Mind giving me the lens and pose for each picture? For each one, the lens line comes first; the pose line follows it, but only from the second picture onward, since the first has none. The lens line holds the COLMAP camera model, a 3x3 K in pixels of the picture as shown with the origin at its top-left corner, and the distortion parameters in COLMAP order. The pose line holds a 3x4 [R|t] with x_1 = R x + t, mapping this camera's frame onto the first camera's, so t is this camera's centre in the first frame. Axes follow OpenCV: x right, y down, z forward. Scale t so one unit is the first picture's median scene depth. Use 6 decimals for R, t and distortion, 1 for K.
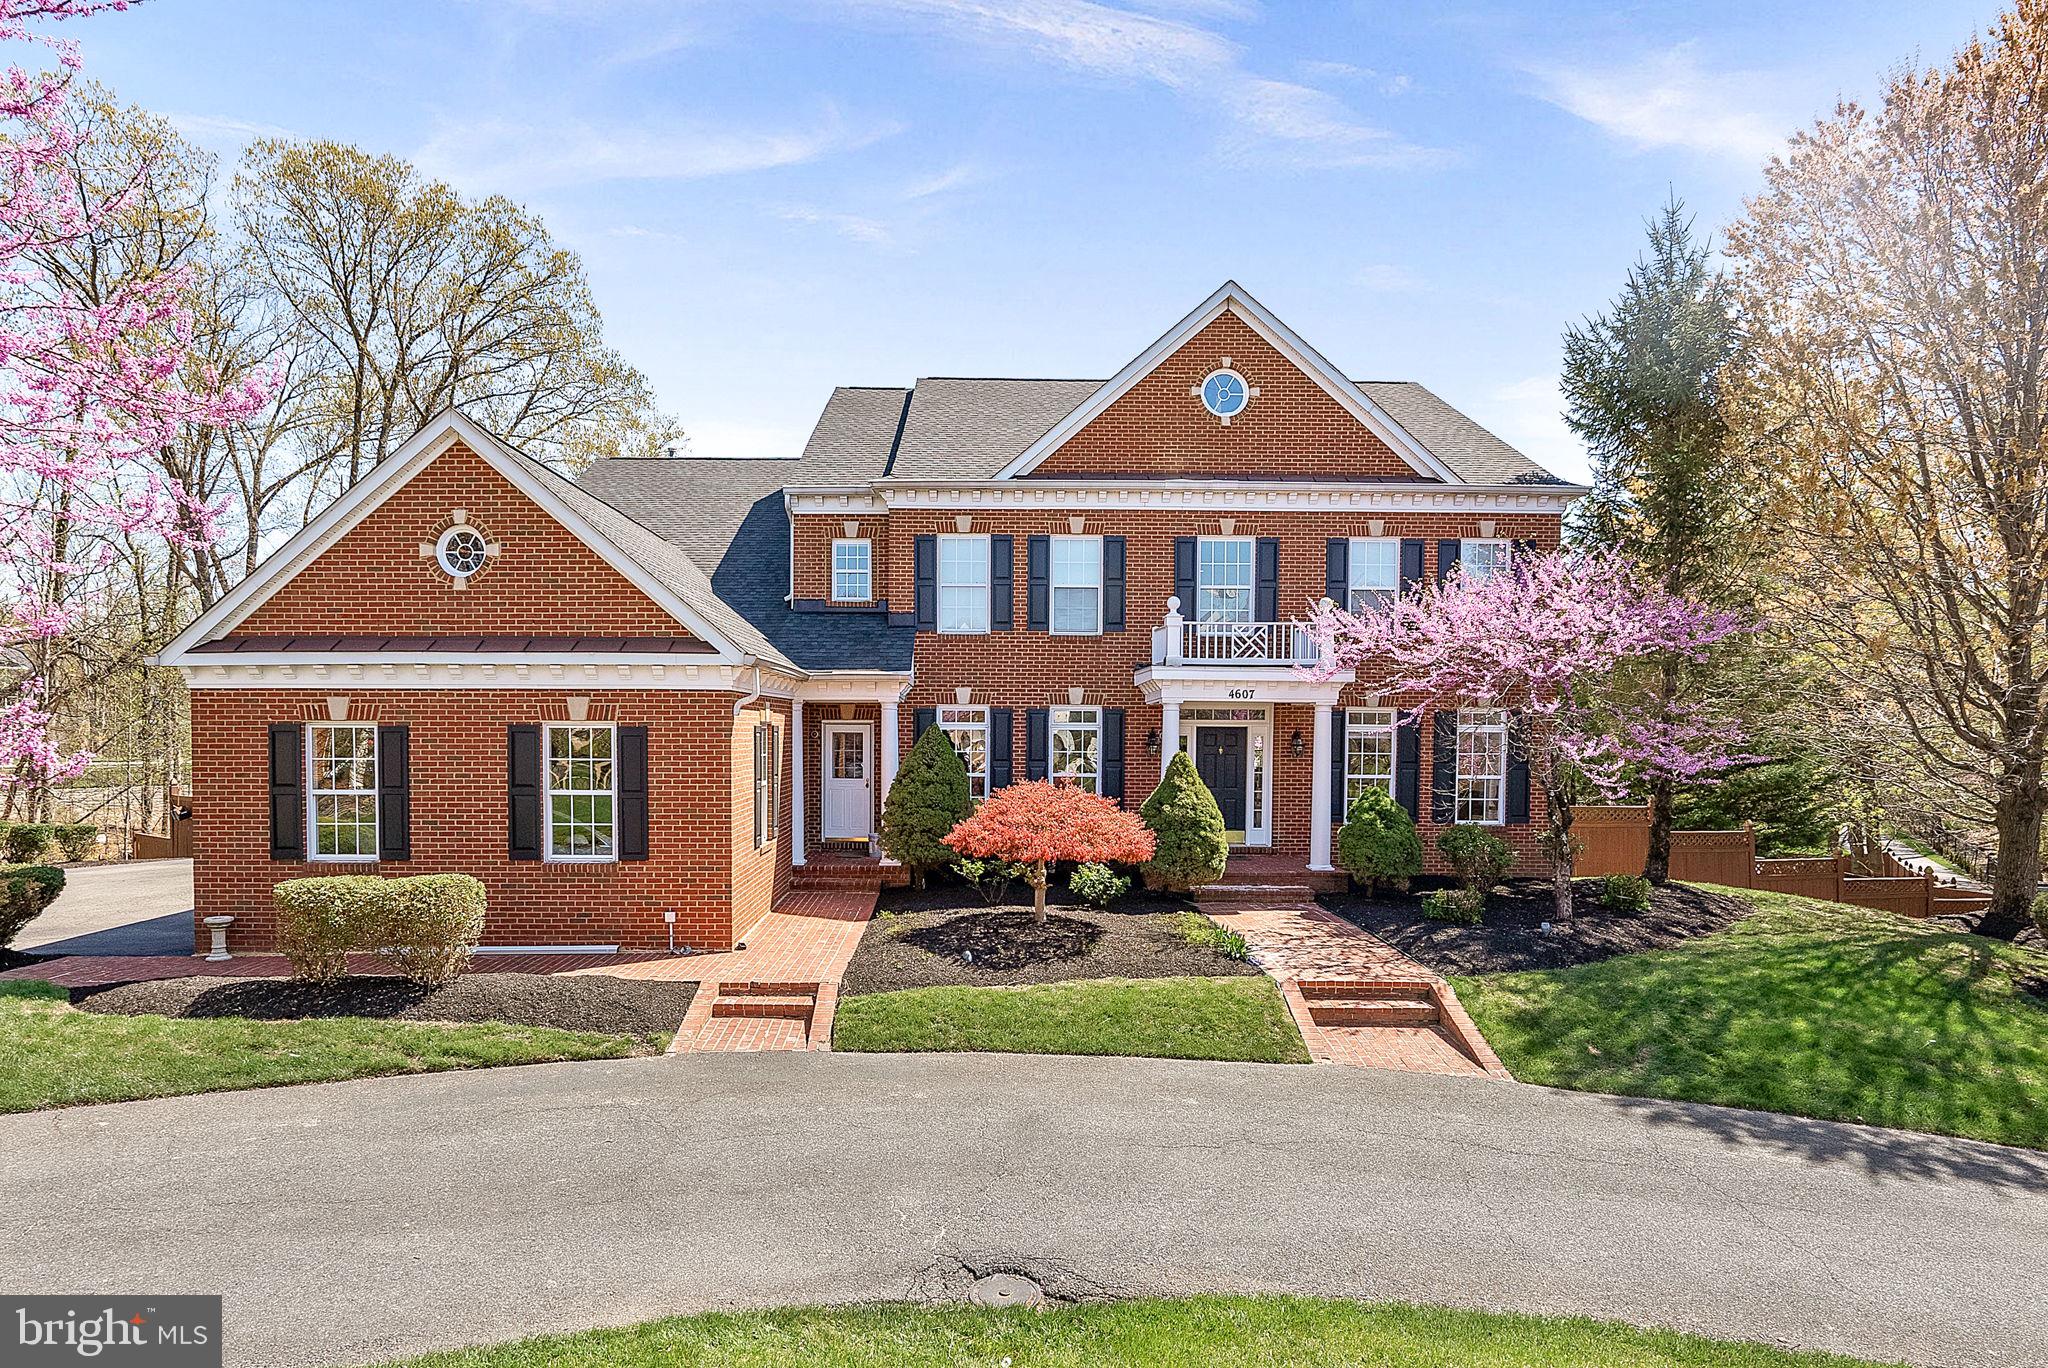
lens RADIAL K [[1087.9, 0, 981.8], [0, 1087.9, 760.3], [0, 0, 1]] dist [-0.009926, 0.002718]
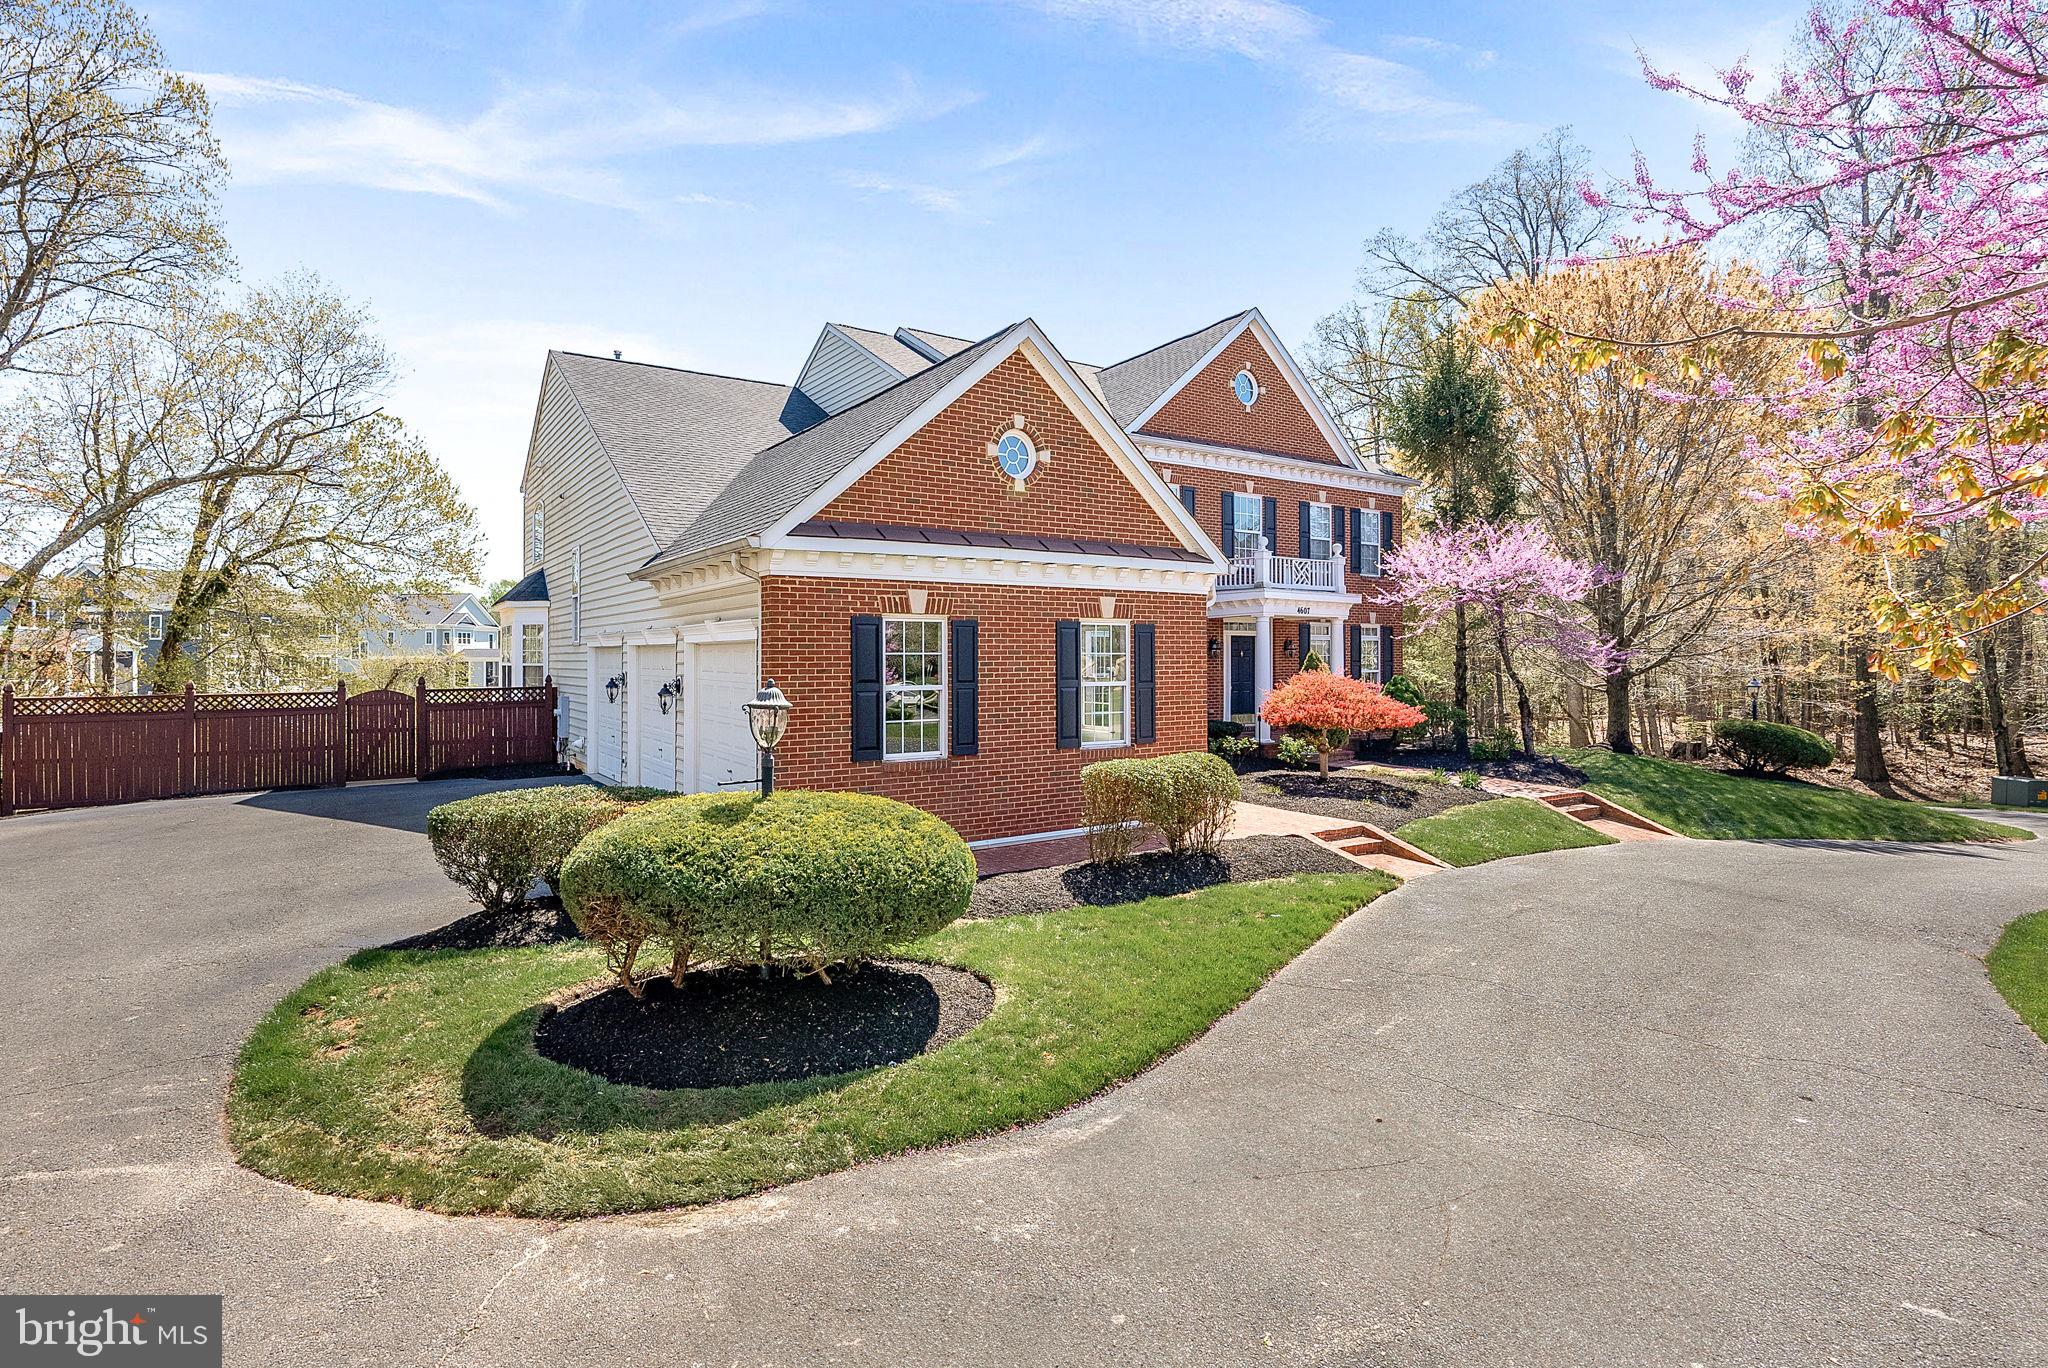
lens RADIAL K [[954.3, 0, 954.1], [0, 954.3, 662.5], [0, 0, 1]] dist [-0.001331, 0.001348]
pose [[0.858903, -0.008124, 0.512073, -0.712836], [0.017992, 0.999736, -0.014317, 0.013711], [-0.511822, 0.021510, 0.858822, 0.179046]]
